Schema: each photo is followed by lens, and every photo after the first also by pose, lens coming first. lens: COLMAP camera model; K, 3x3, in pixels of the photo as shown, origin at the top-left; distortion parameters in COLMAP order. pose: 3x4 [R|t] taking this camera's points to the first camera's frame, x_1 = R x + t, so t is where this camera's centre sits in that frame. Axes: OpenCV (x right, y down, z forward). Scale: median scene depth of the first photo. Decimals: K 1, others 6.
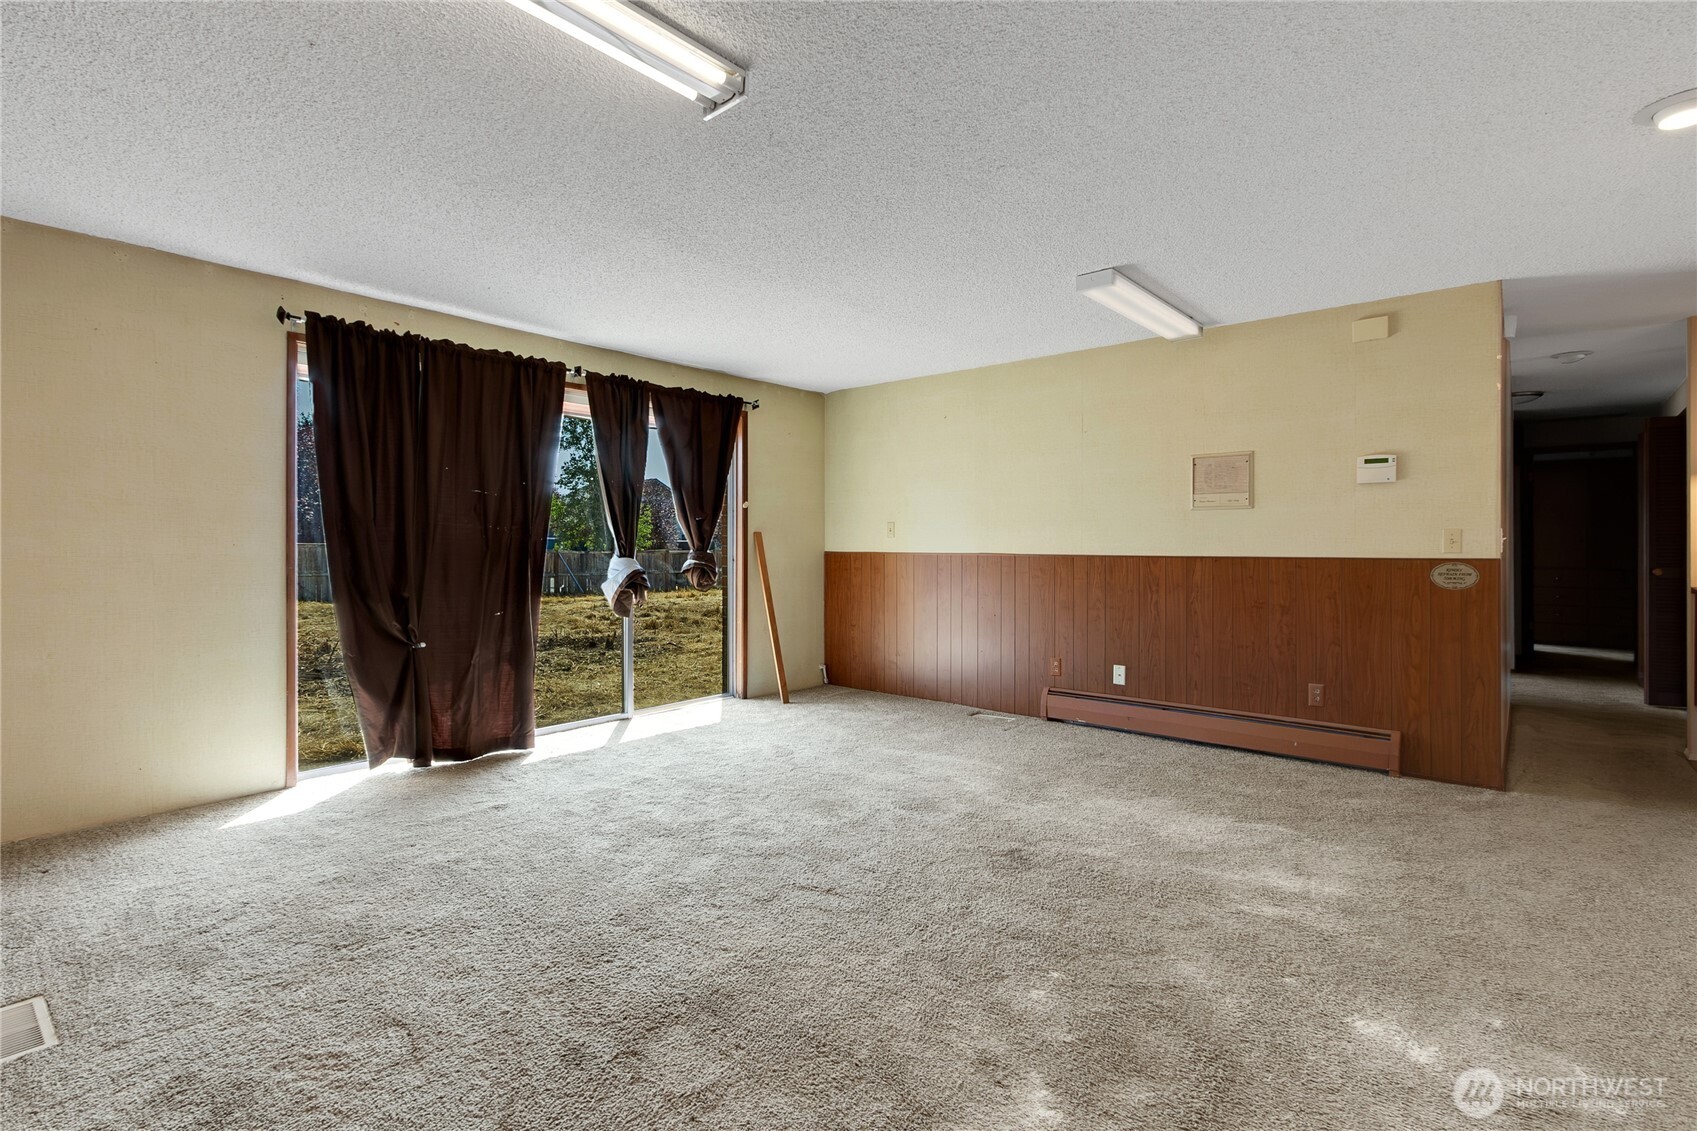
lens RADIAL K [[808.5, 0, 835.1], [0, 808.5, 555.9], [0, 0, 1]] dist [0.010041, -0.004109]
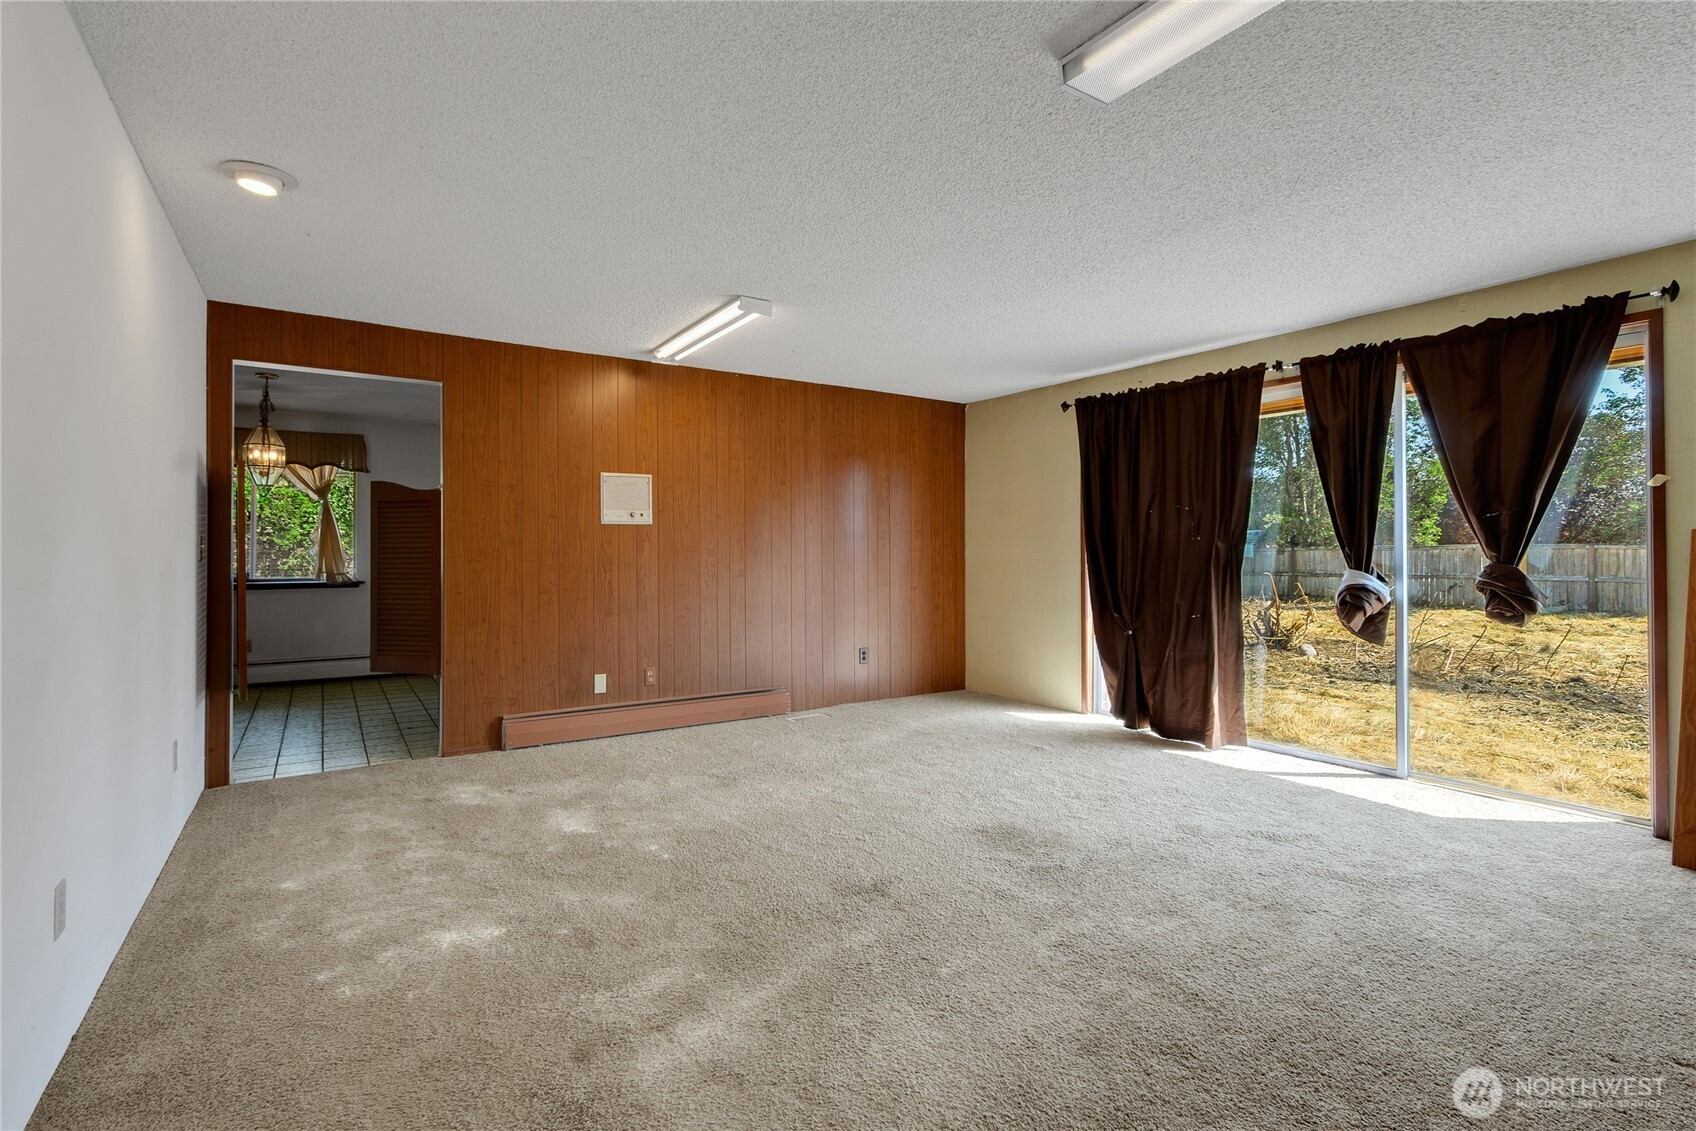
lens RADIAL K [[808.0, 0, 830.0], [0, 808.0, 556.2], [0, 0, 1]] dist [0.010041, -0.004109]
pose [[-0.294062, 0.002206, -0.955784, 0.781774], [-0.013396, 0.999890, 0.006430, -0.010685], [0.955693, 0.014694, -0.294000, 0.856230]]
